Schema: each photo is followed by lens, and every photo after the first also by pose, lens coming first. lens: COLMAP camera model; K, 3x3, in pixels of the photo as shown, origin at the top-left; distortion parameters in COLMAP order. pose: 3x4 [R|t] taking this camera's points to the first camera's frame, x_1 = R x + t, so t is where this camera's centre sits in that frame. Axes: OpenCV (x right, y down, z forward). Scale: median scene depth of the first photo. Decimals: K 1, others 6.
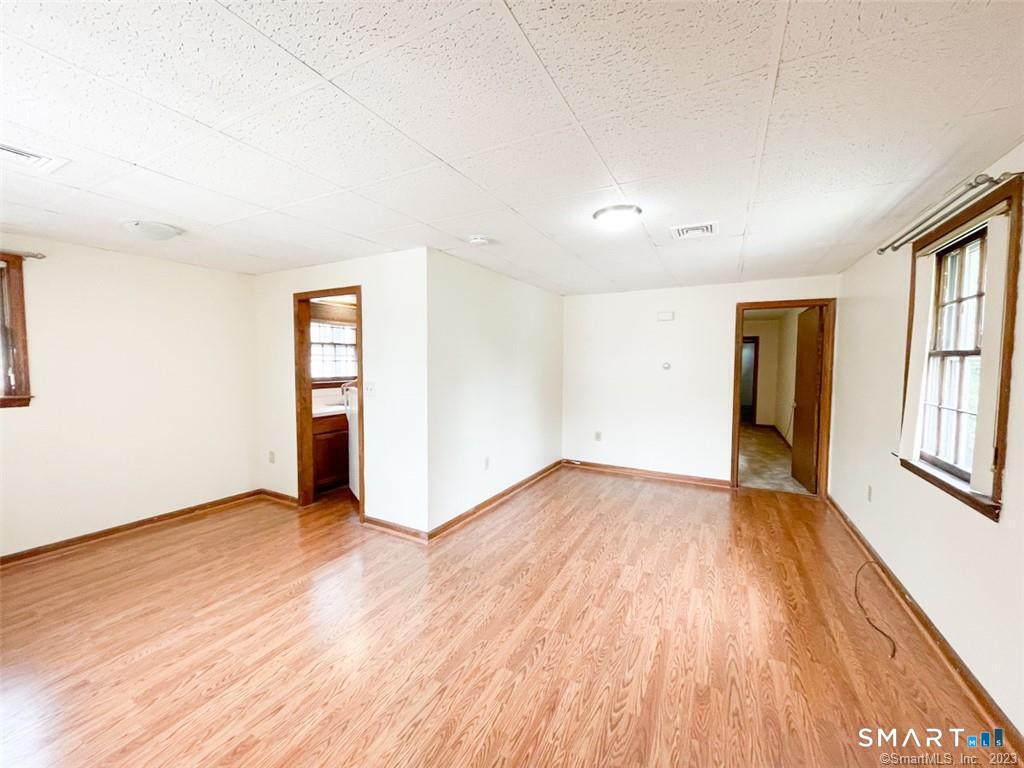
lens RADIAL K [[412.4, 0, 504.4], [0, 412.4, 382.0], [0, 0, 1]] dist [-0.000809, 0.000805]
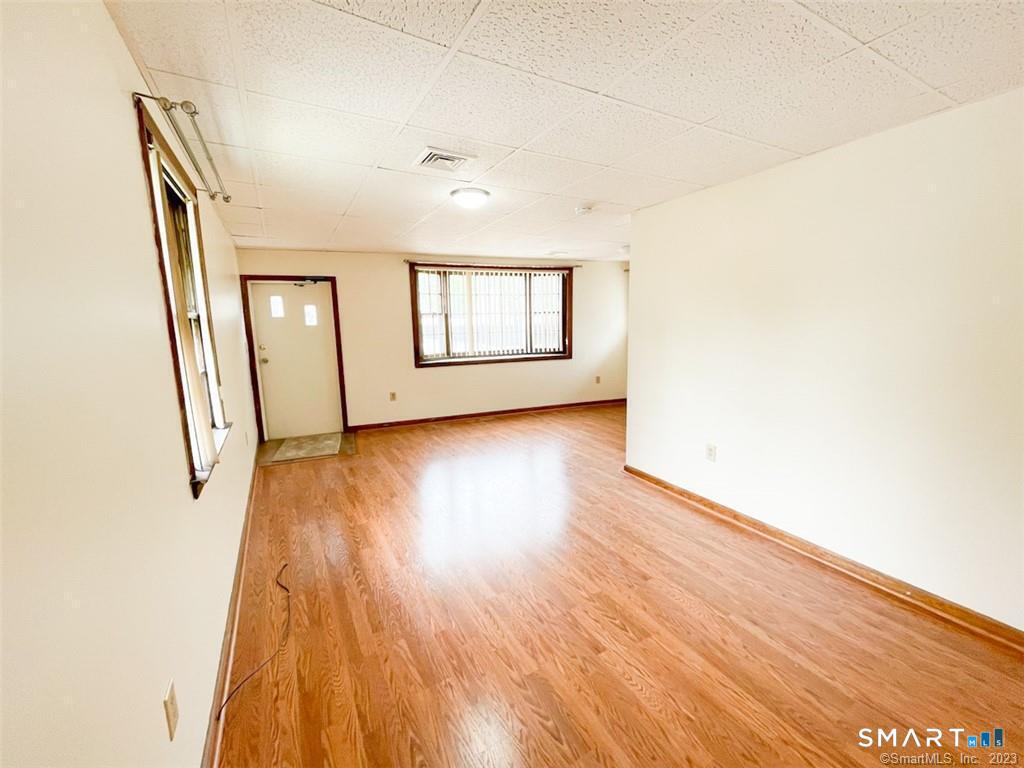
lens RADIAL K [[412.4, 0, 513.6], [0, 412.4, 385.2], [0, 0, 1]] dist [-0.000809, 0.000805]
pose [[-0.535368, 0.140158, -0.832909, 1.117508], [-0.026350, 0.982884, 0.182331, -0.075124], [0.844208, 0.119561, -0.522511, 1.580648]]
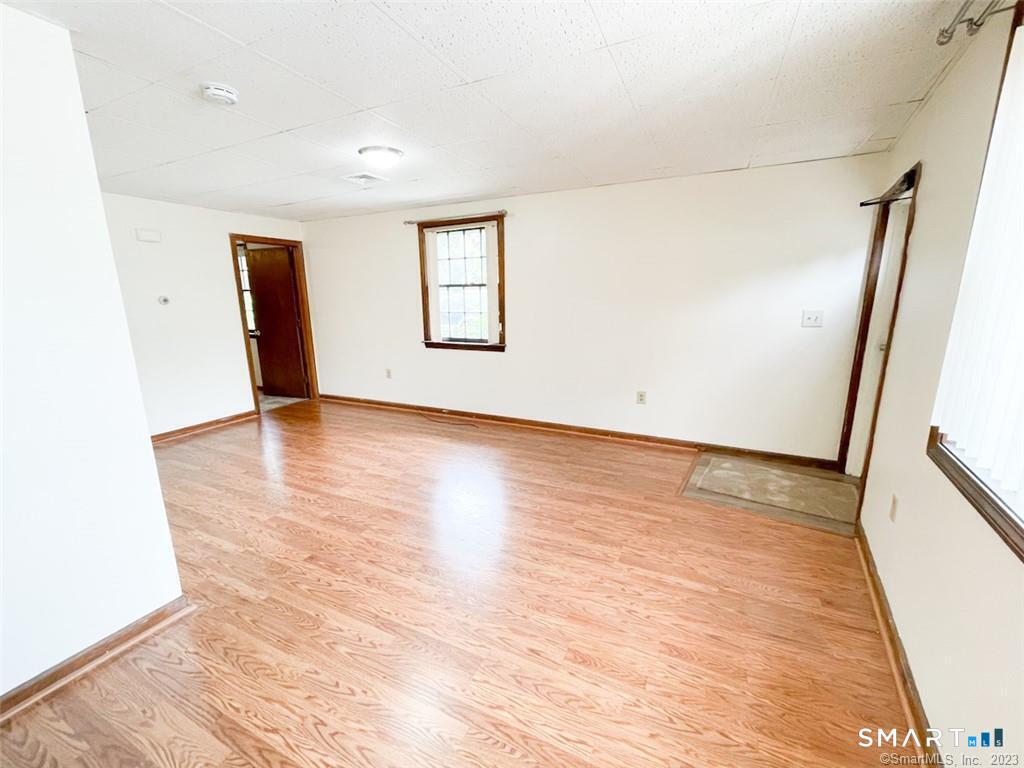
lens RADIAL K [[412.4, 0, 509.2], [0, 412.4, 385.2], [0, 0, 1]] dist [-0.000809, 0.000805]
pose [[-0.041189, -0.221057, 0.974391, -0.841347], [0.067893, 0.972345, 0.223463, -0.020206], [-0.996842, 0.075358, -0.025041, 0.645739]]
